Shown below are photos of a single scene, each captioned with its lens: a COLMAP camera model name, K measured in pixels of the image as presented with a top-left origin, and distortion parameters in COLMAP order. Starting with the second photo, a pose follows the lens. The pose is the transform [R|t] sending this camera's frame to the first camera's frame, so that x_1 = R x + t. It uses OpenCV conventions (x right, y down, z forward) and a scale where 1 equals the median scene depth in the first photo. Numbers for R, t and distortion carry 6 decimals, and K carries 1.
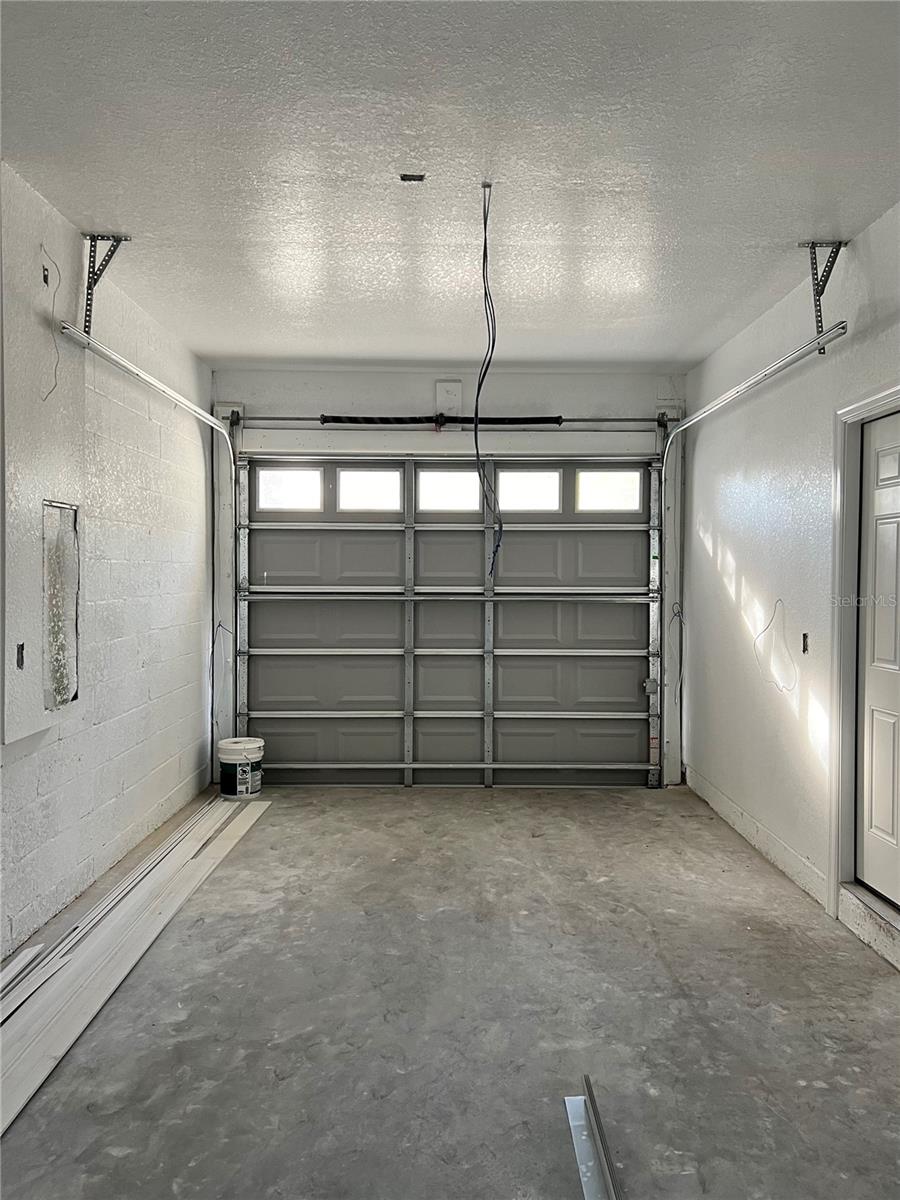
lens RADIAL K [[893.8, 0, 450.2], [0, 893.8, 600.8], [0, 0, 1]] dist [0.081775, -0.106453]
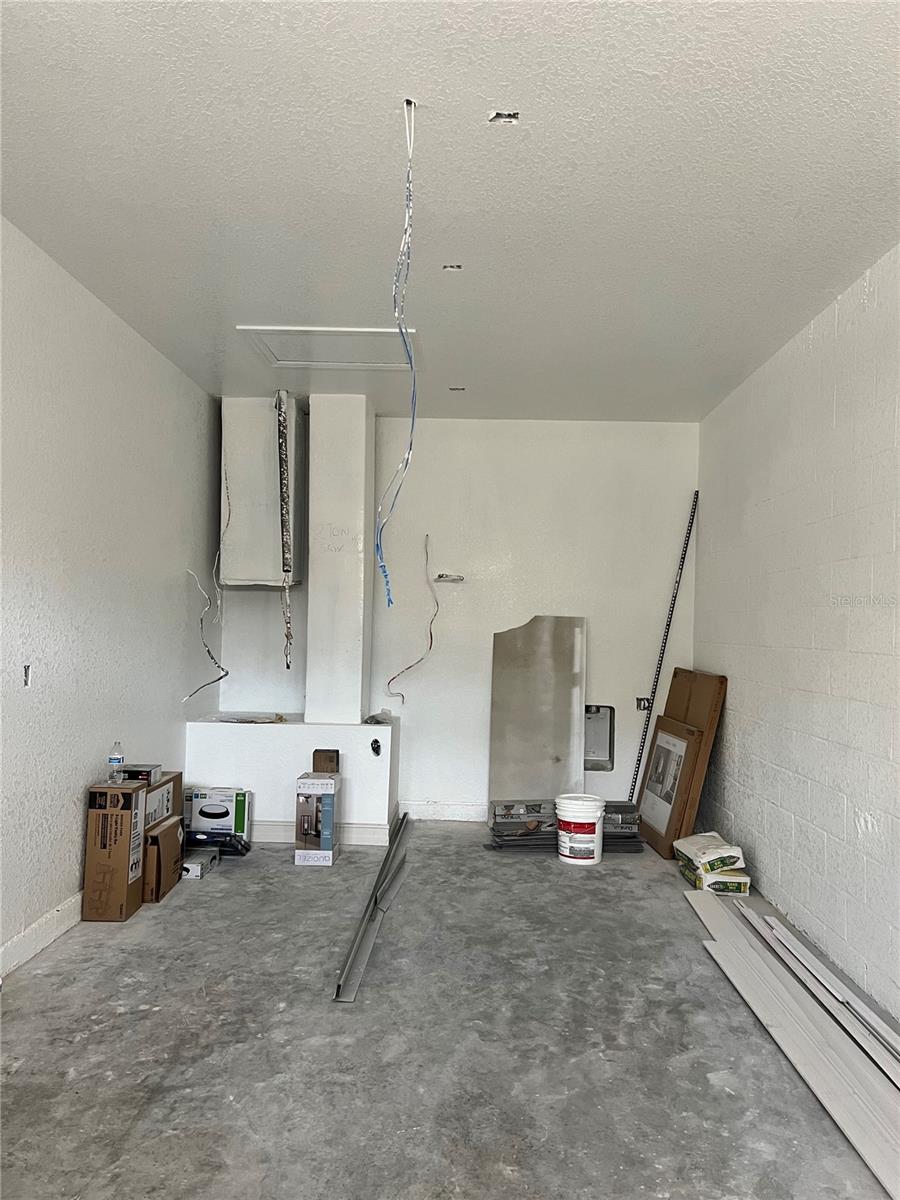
lens RADIAL K [[893.8, 0, 450.2], [0, 893.8, 600.8], [0, 0, 1]] dist [0.081775, -0.106453]
pose [[-0.999134, -0.027777, 0.030967, -0.035995], [-0.027727, 0.999613, 0.002040, -0.040038], [-0.031012, 0.001179, -0.999518, 2.042391]]
